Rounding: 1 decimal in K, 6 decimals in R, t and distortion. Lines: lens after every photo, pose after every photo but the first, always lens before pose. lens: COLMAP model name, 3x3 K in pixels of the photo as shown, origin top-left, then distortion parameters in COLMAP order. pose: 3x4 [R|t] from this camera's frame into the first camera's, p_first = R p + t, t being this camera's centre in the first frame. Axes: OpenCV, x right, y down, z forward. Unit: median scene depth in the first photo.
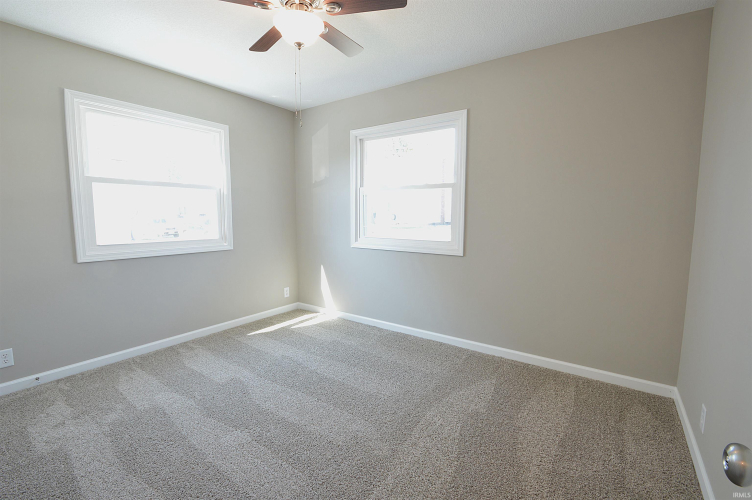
lens RADIAL K [[337.7, 0, 375.3], [0, 337.7, 247.5], [0, 0, 1]] dist [0.000907, -0.002288]
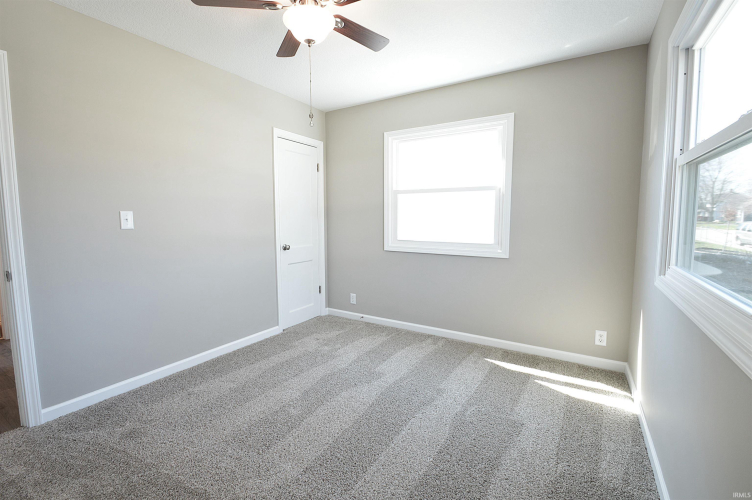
lens RADIAL K [[337.7, 0, 357.0], [0, 337.7, 246.4], [0, 0, 1]] dist [0.000907, -0.002288]
pose [[0.034352, 0.082771, -0.995976, 0.474896], [-0.097725, 0.992067, 0.079076, -0.062615], [0.994620, 0.094616, 0.042168, 0.678693]]
